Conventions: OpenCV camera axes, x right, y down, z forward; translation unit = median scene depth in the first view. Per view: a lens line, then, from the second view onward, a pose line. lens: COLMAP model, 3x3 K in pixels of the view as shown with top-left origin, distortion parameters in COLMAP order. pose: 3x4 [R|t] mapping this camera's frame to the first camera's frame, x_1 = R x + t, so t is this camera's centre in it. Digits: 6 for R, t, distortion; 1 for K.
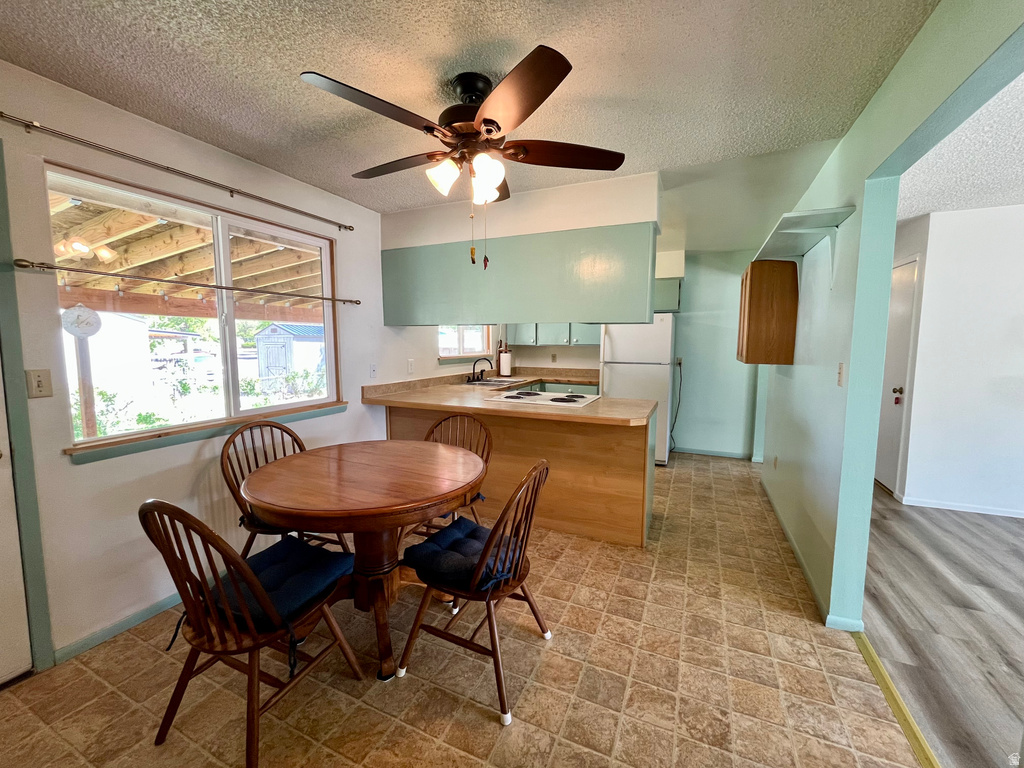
lens RADIAL K [[412.7, 0, 512.6], [0, 412.7, 382.7], [0, 0, 1]] dist [-0.001645, -0.000545]
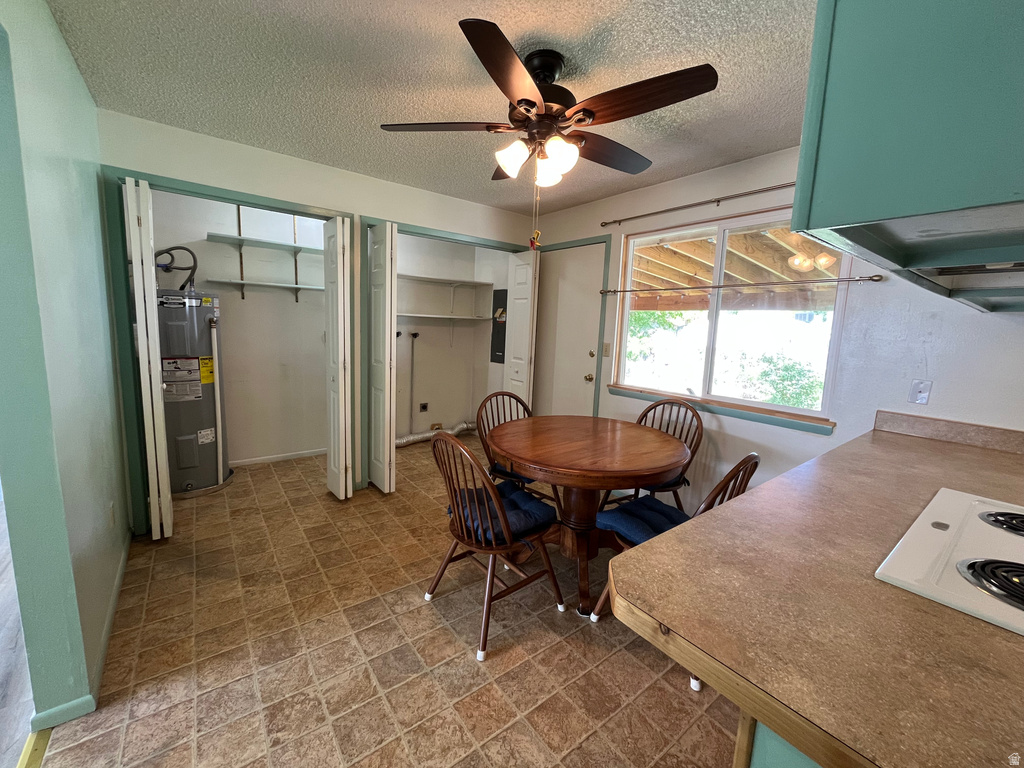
lens RADIAL K [[412.7, 0, 512.6], [0, 412.7, 382.7], [0, 0, 1]] dist [-0.001645, -0.000545]
pose [[-0.471700, 0.101062, -0.875949, 0.489688], [-0.127565, 0.975138, 0.181199, -0.083235], [0.872483, 0.197212, -0.447080, 0.853171]]
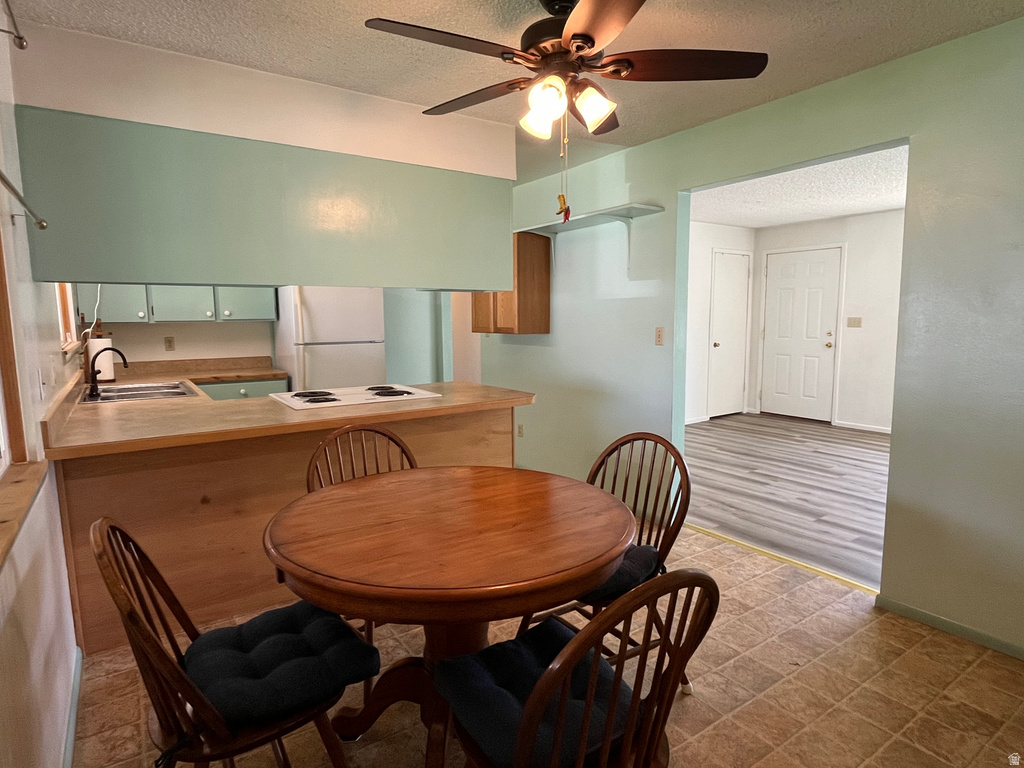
lens RADIAL K [[566.2, 0, 507.2], [0, 566.2, 383.4], [0, 0, 1]] dist [-0.005454, -0.000793]
pose [[0.533961, -0.109389, 0.838403, -0.658326], [0.091918, 0.993229, 0.071049, -0.030457], [-0.840498, 0.039127, 0.540400, 0.295771]]
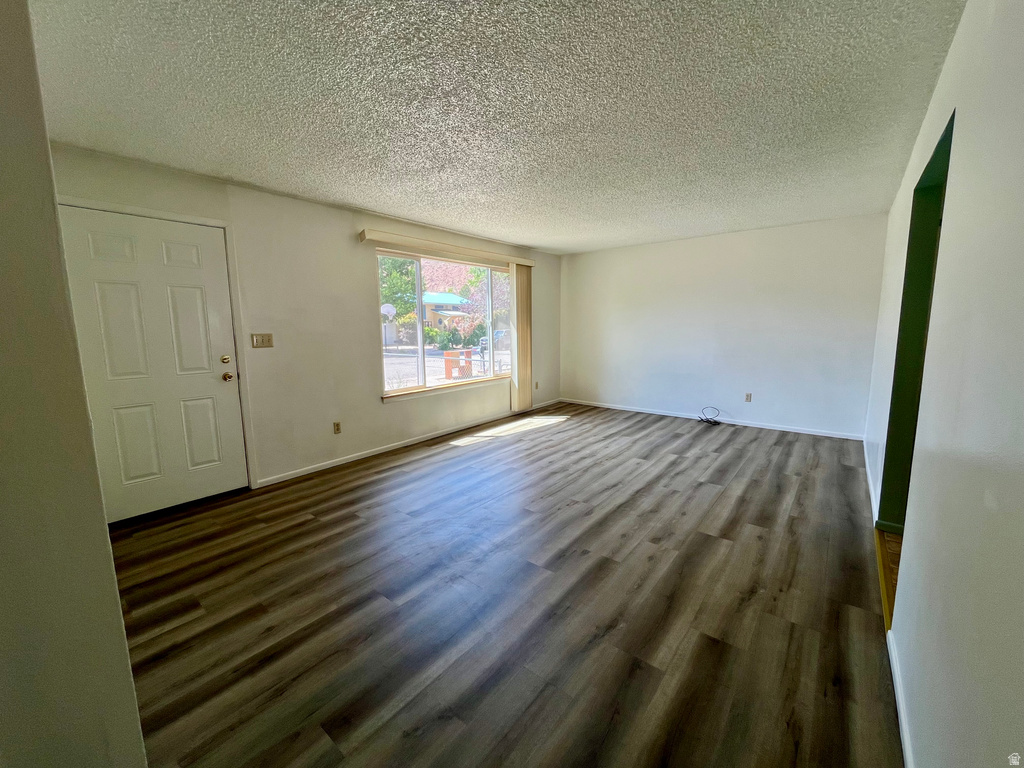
lens RADIAL K [[410.6, 0, 512.7], [0, 410.6, 379.0], [0, 0, 1]] dist [-0.001390, -0.000237]
pose [[-0.966097, -0.024042, 0.257059, 0.924487], [0.034796, 0.974446, 0.221910, -0.111799], [-0.255825, 0.223331, -0.940573, 1.248204]]
